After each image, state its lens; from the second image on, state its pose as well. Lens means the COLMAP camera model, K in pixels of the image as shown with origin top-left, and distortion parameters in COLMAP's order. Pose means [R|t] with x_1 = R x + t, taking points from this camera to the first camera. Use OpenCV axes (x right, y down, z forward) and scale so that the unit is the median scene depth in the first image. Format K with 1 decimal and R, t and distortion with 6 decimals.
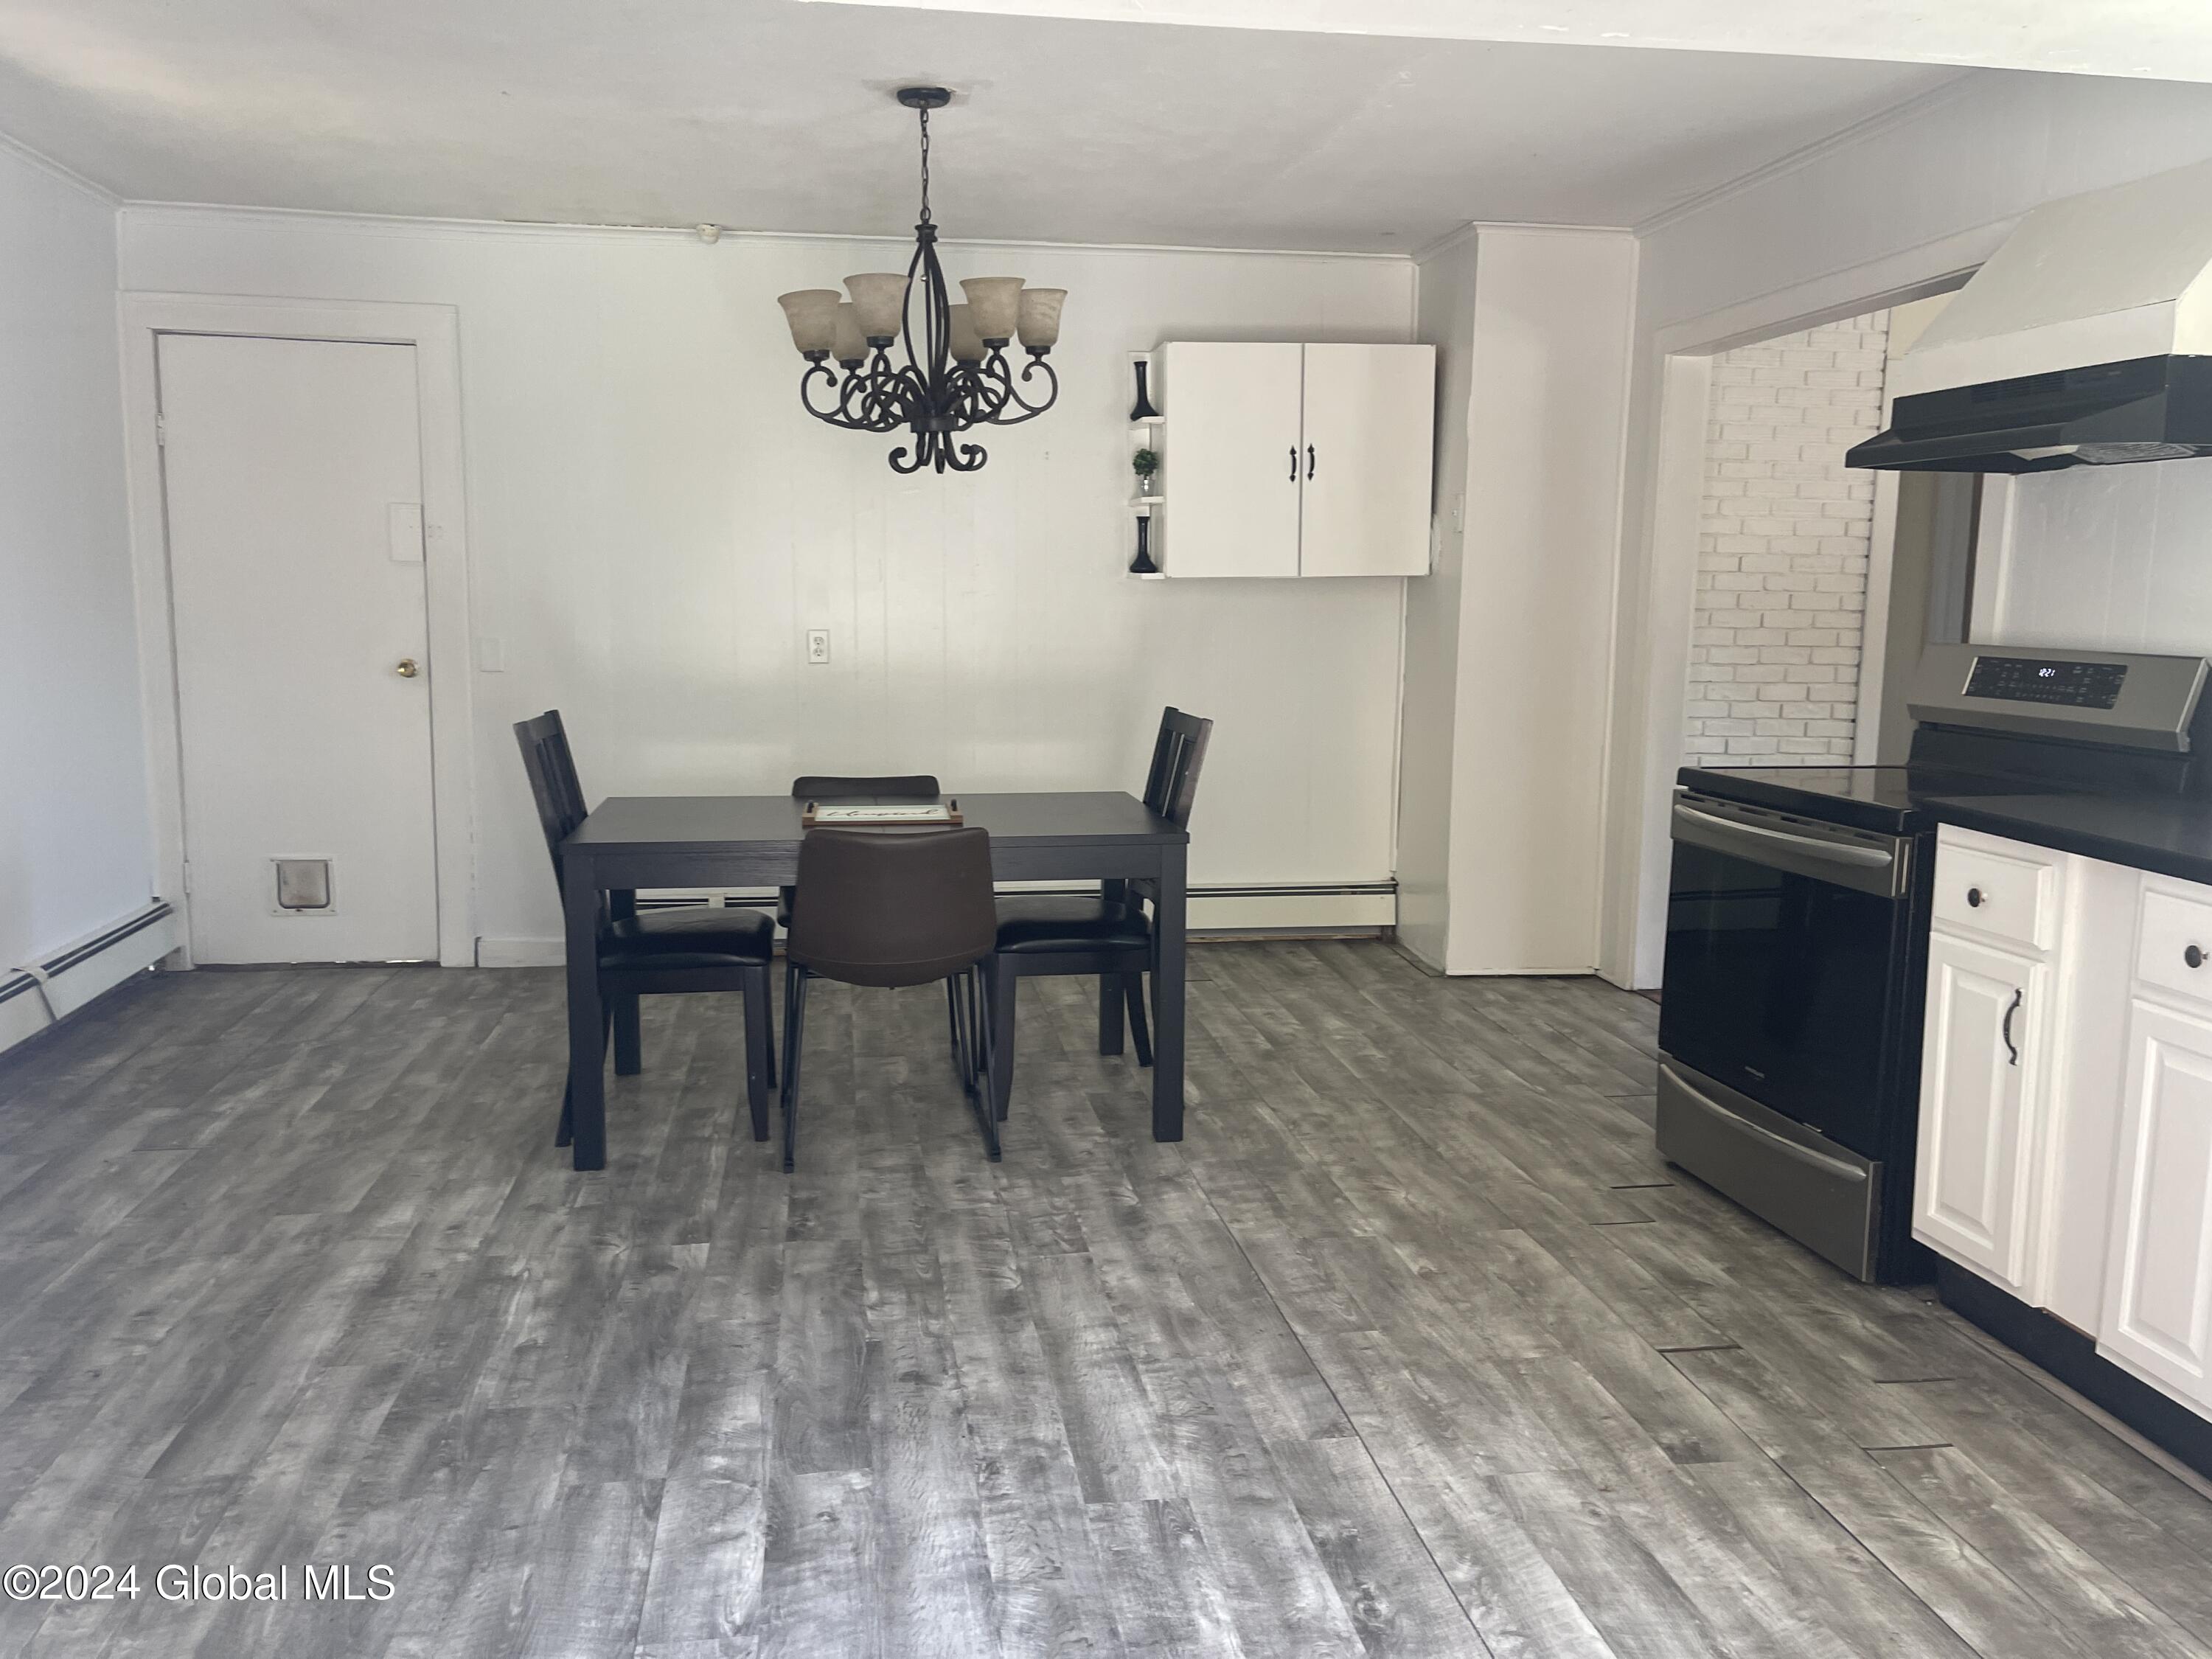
lens RADIAL K [[1667.4, 0, 1088.8], [0, 1667.4, 810.0], [0, 0, 1]] dist [0.079308, -0.104517]
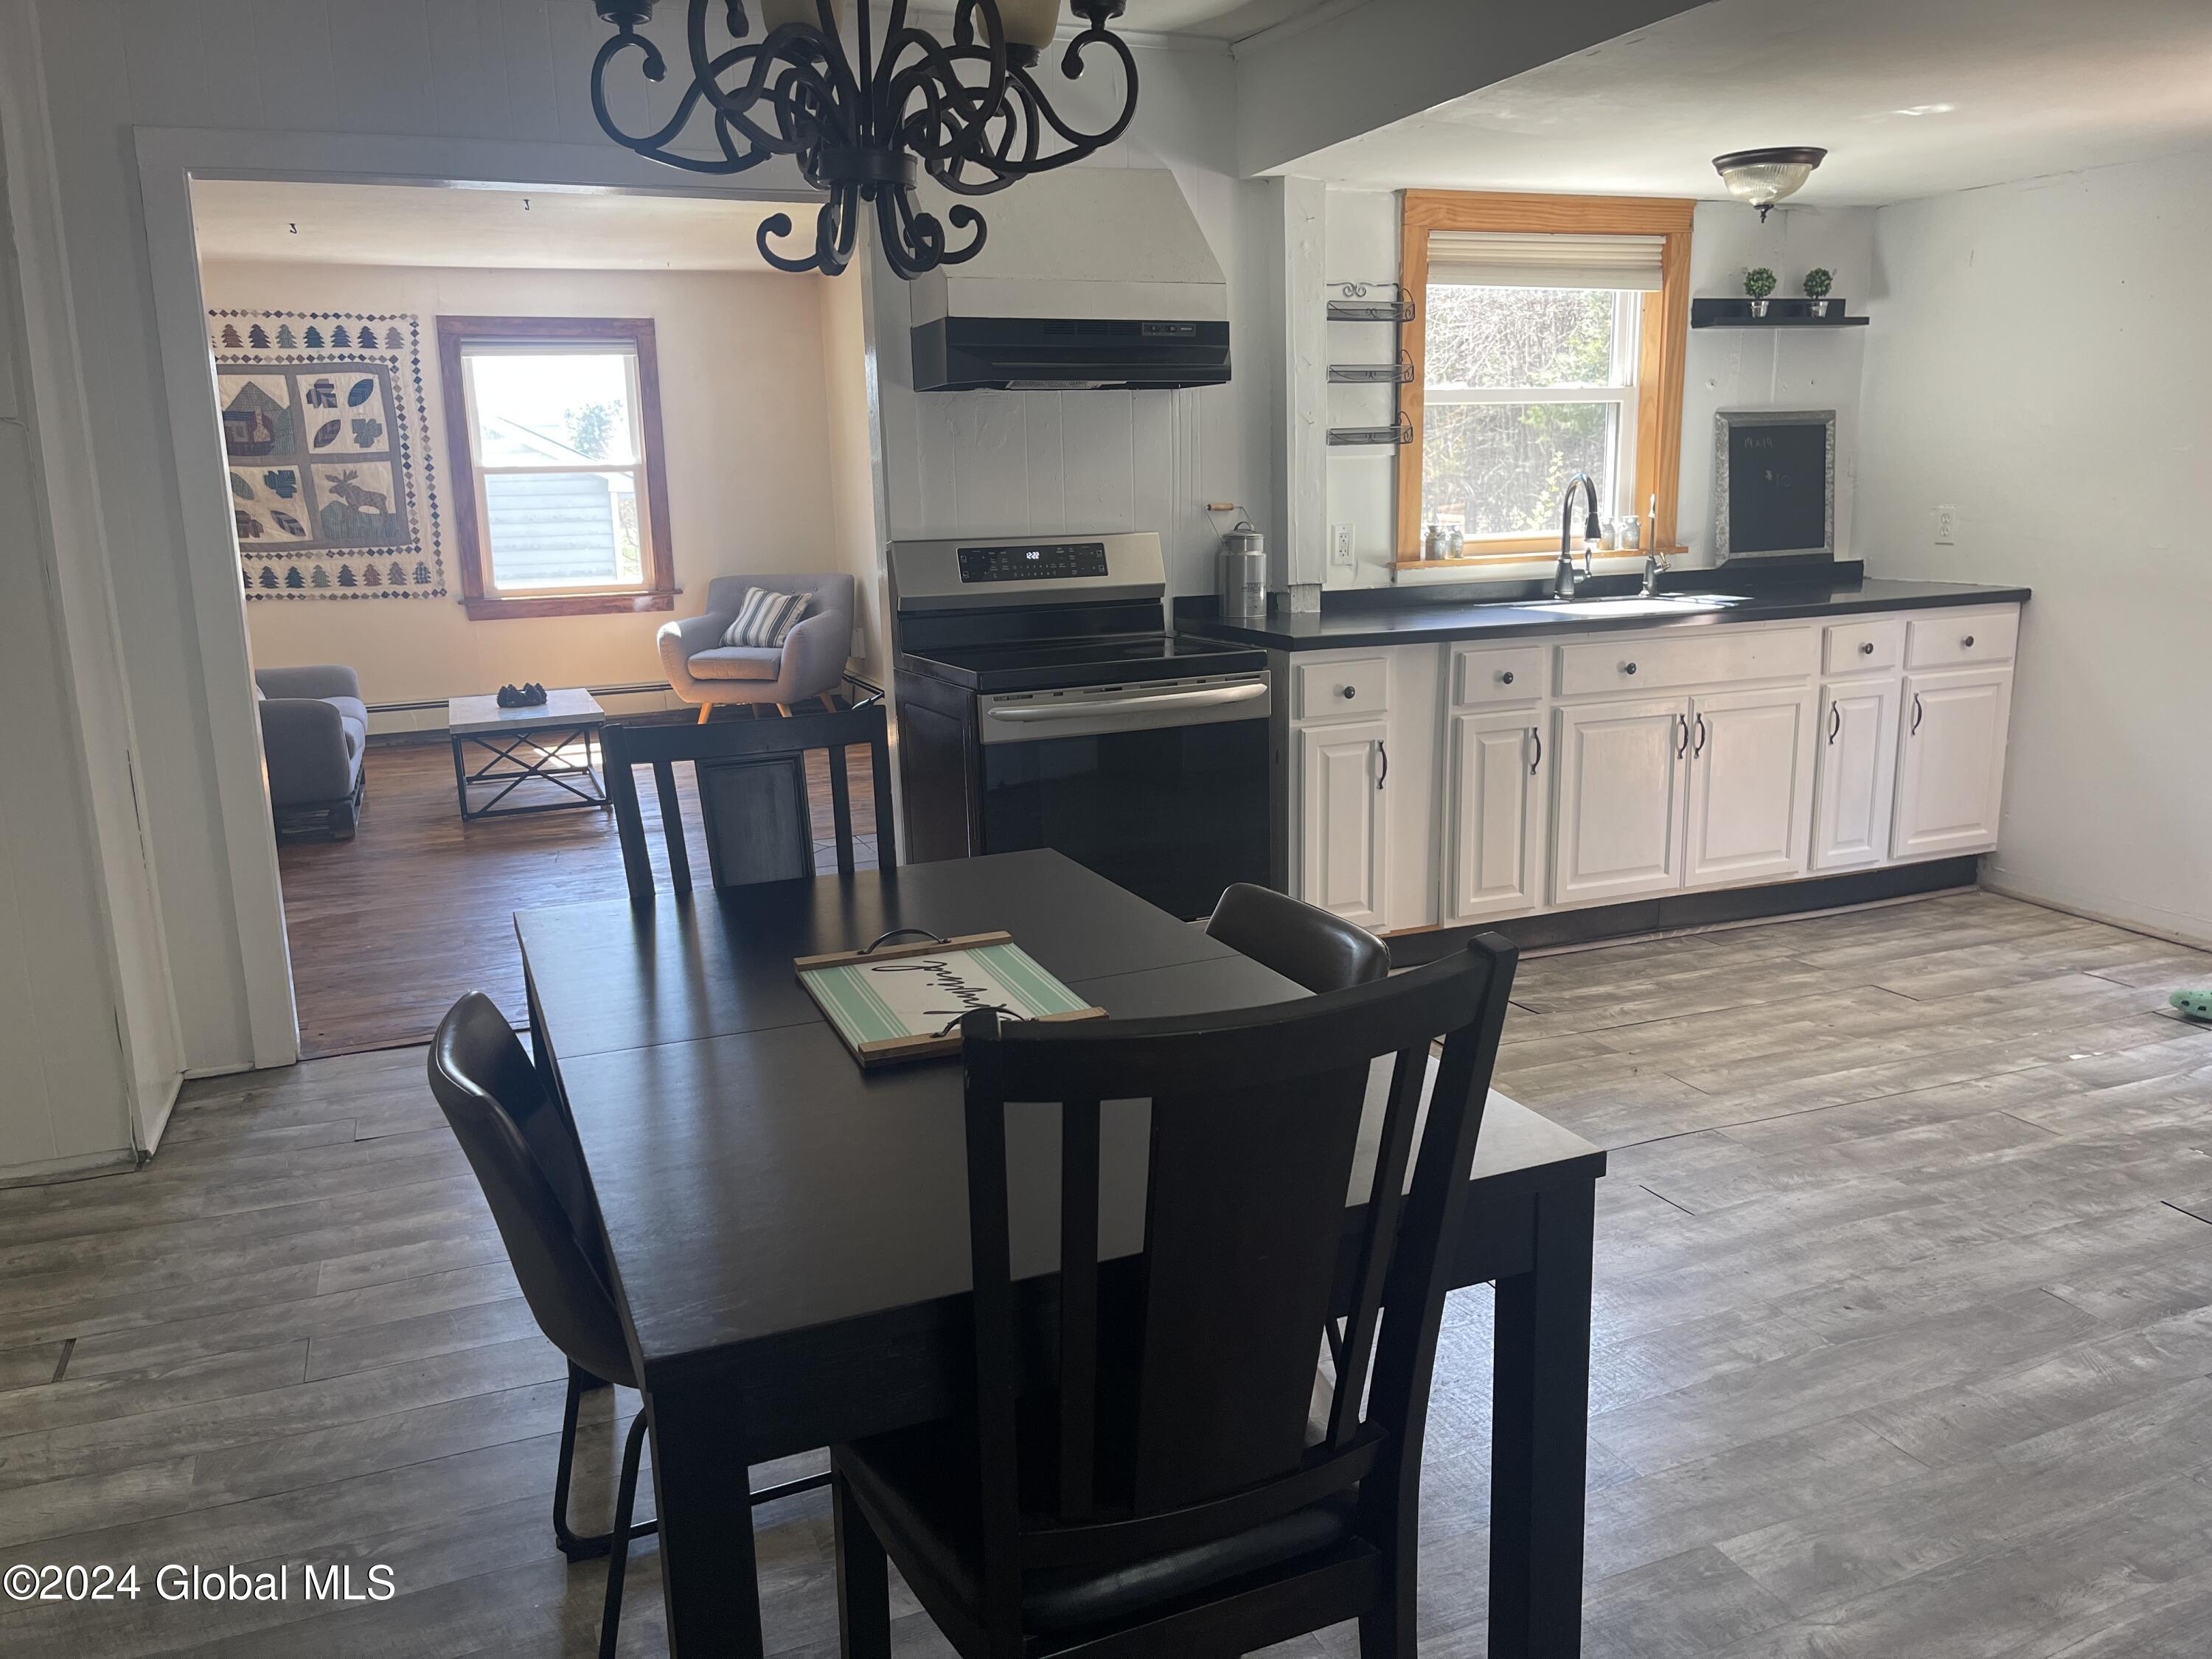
lens RADIAL K [[1672.9, 0, 1101.5], [0, 1672.9, 835.9], [0, 0, 1]] dist [0.053430, -0.040062]
pose [[-0.235480, -0.207359, 0.949500, -0.831806], [0.151858, 0.957123, 0.246686, -0.219220], [-0.959942, 0.202279, -0.193895, 1.487681]]
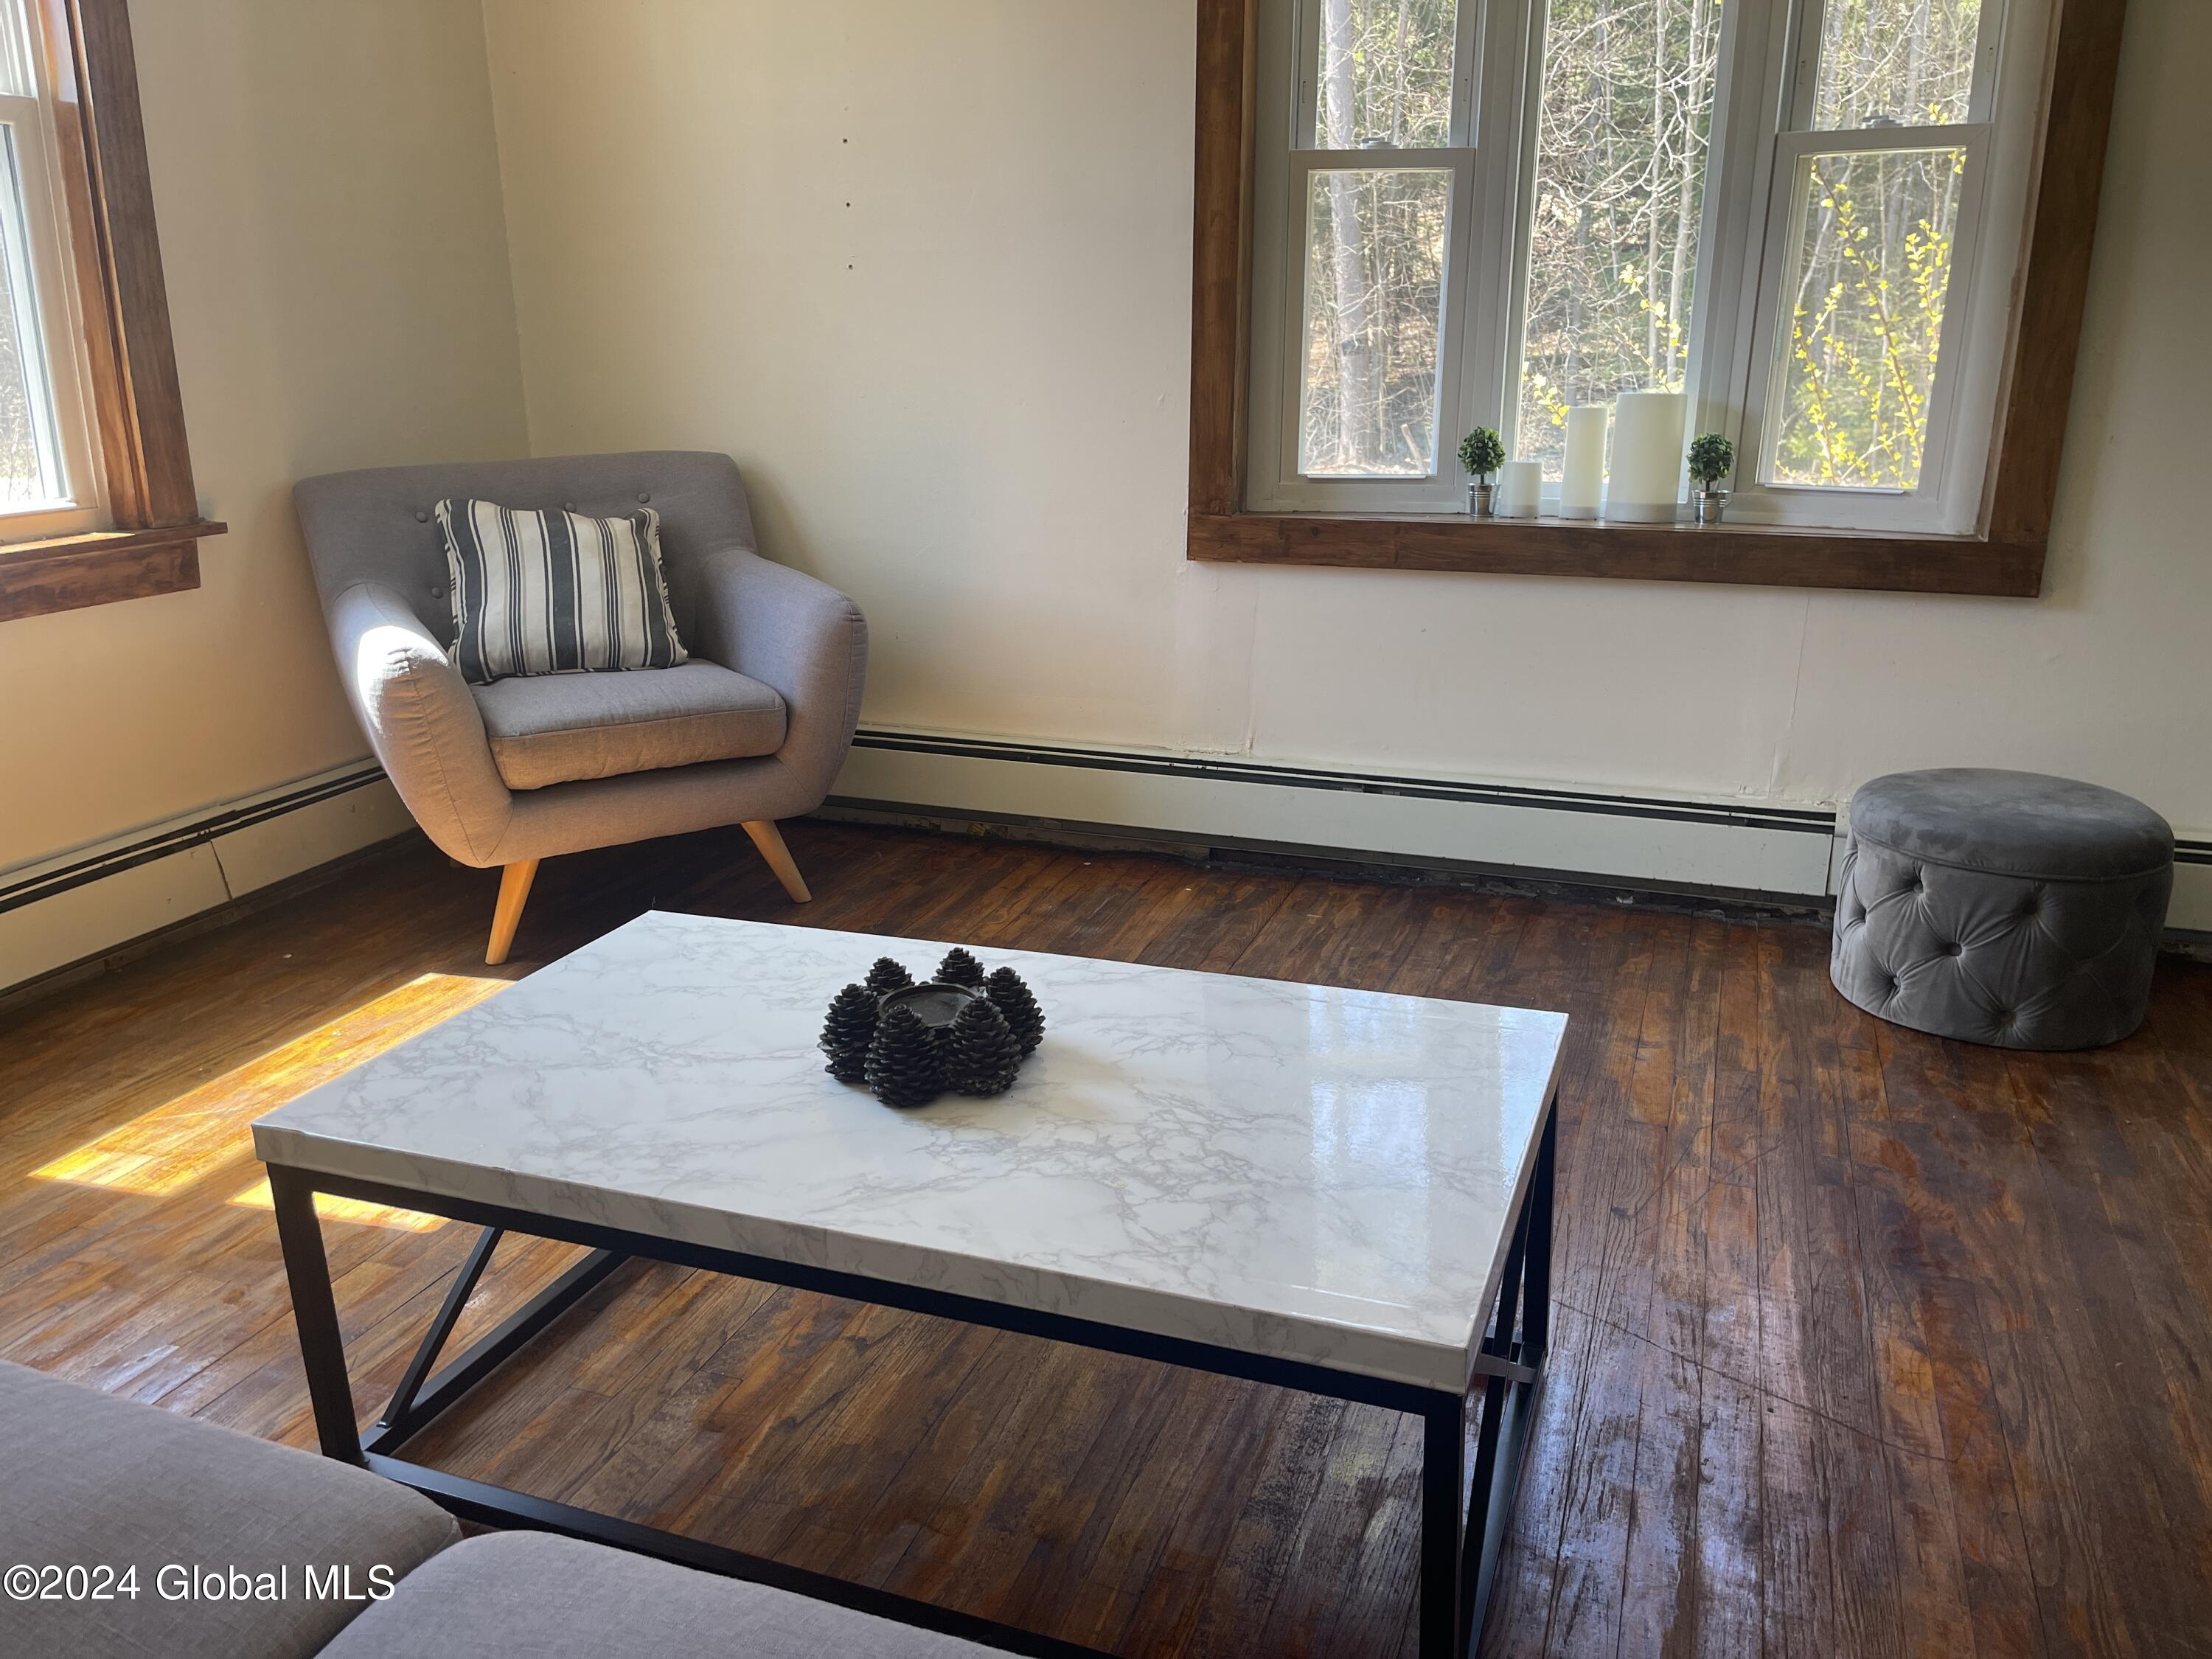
lens RADIAL K [[1667.4, 0, 1088.8], [0, 1667.4, 810.0], [0, 0, 1]] dist [0.079308, -0.104517]
pose [[-0.875178, -0.133233, 0.465095, 1.567847], [0.064476, 0.920638, 0.385057, -0.197139], [-0.479486, 0.366981, -0.797131, 2.177346]]
